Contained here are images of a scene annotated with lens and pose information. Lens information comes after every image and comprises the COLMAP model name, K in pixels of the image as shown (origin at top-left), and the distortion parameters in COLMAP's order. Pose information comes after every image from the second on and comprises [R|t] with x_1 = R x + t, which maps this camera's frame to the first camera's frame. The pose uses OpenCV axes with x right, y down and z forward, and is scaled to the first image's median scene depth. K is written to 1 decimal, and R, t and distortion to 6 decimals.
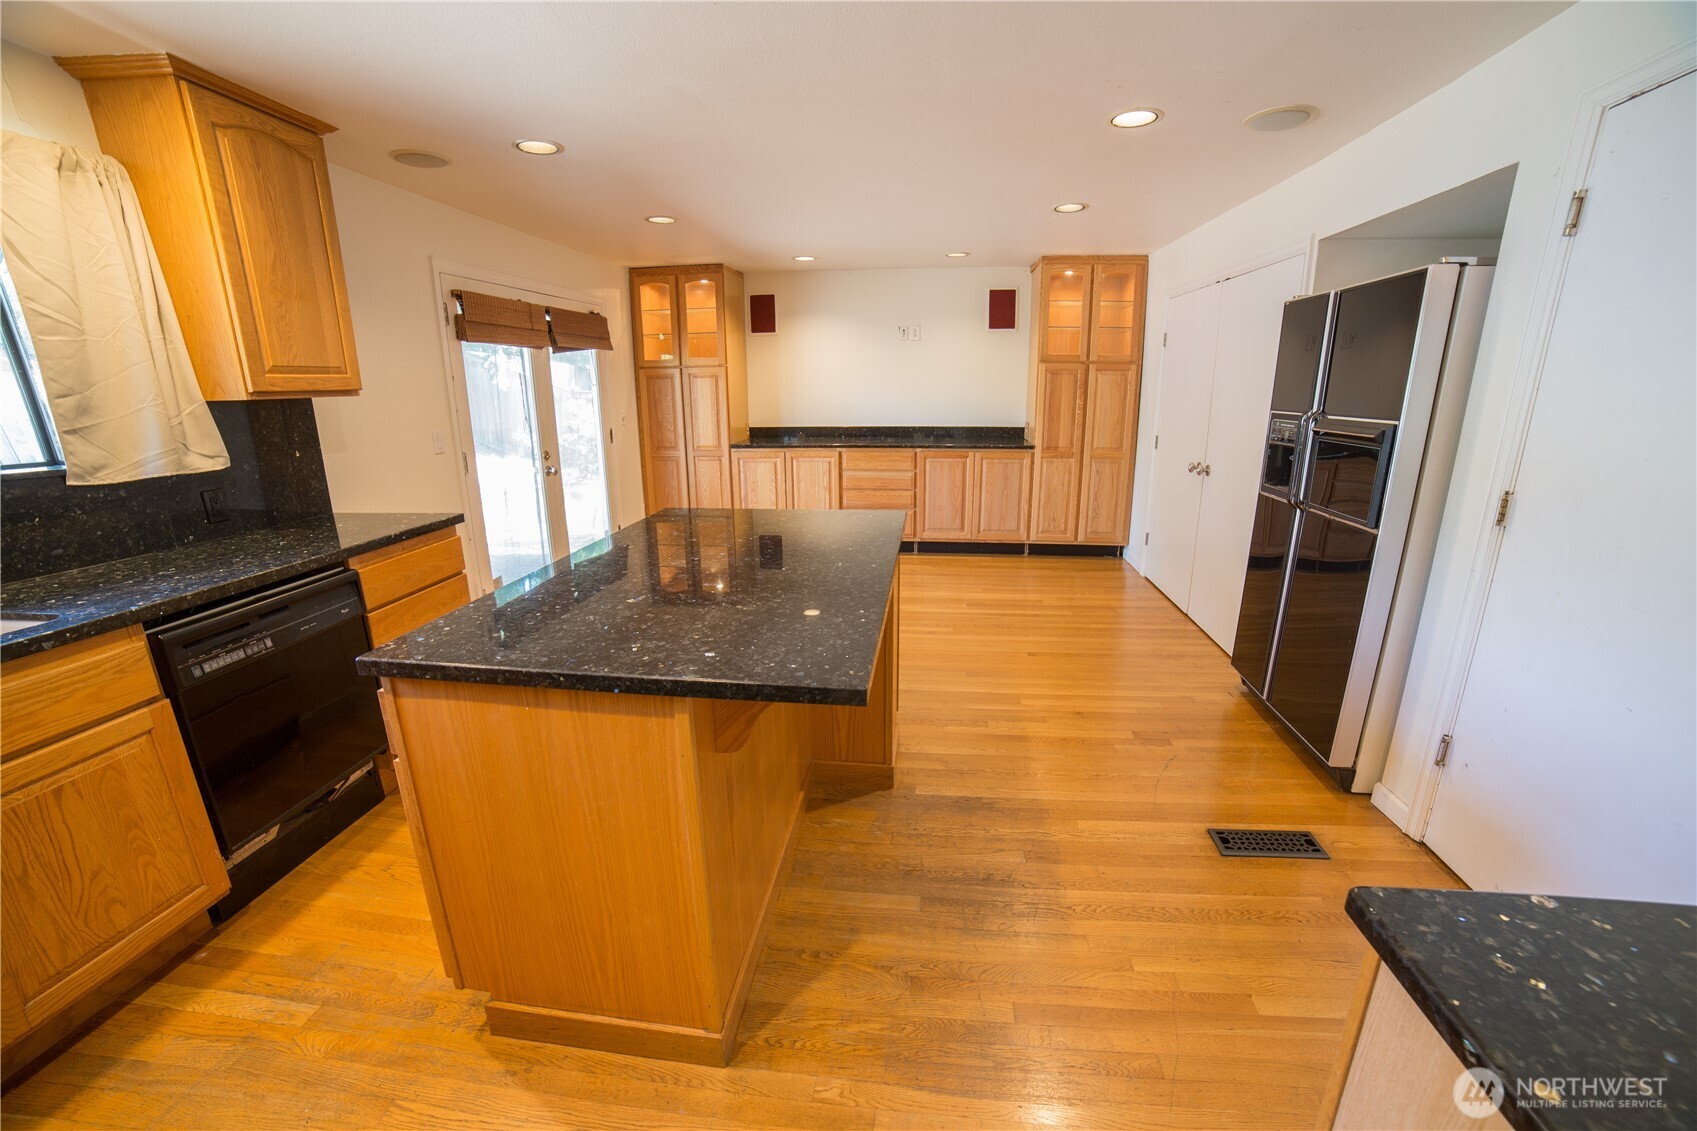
lens RADIAL K [[694.6, 0, 848.5], [0, 694.6, 565.5], [0, 0, 1]] dist [-0.000320, 0.000006]
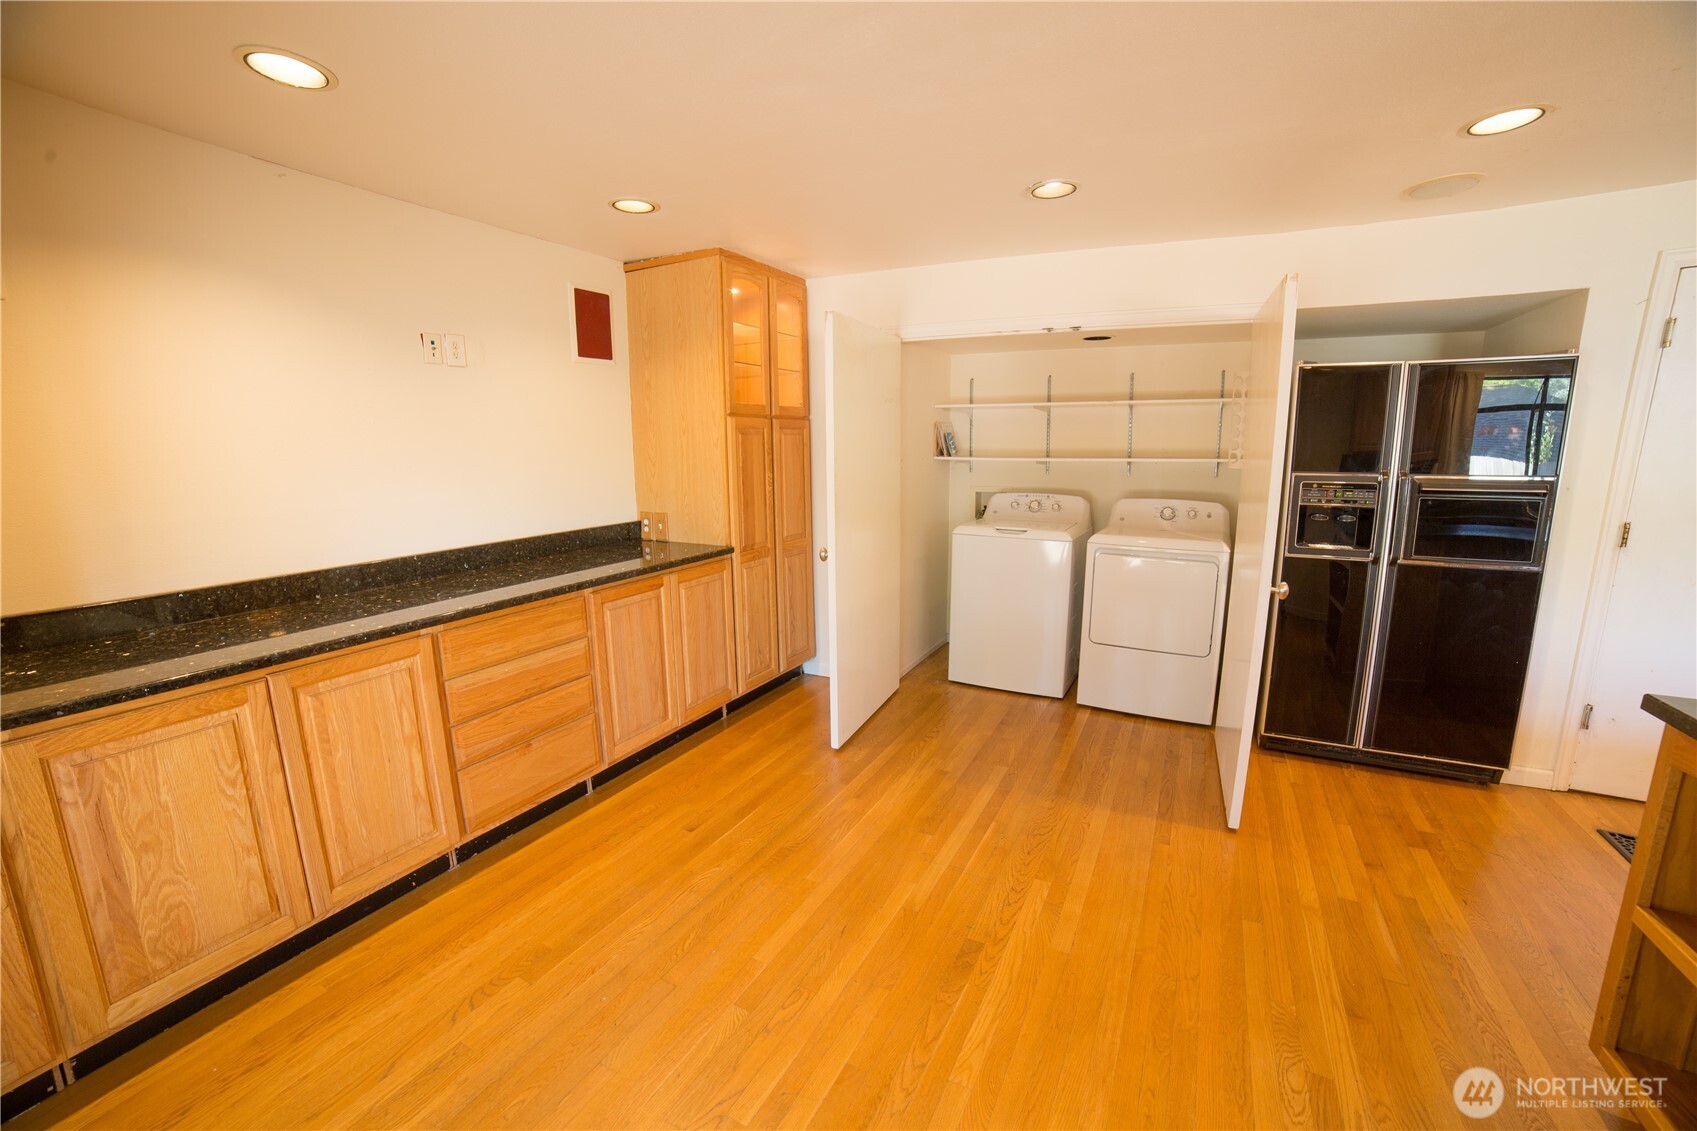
lens RADIAL K [[723.6, 0, 848.3], [0, 723.6, 588.2], [0, 0, 1]] dist [-0.111836, 0.039901]
pose [[0.341925, -0.191737, 0.919959, -0.291720], [0.251472, 0.961930, 0.107019, -0.178190], [-0.905455, 0.194751, 0.377124, 0.665308]]
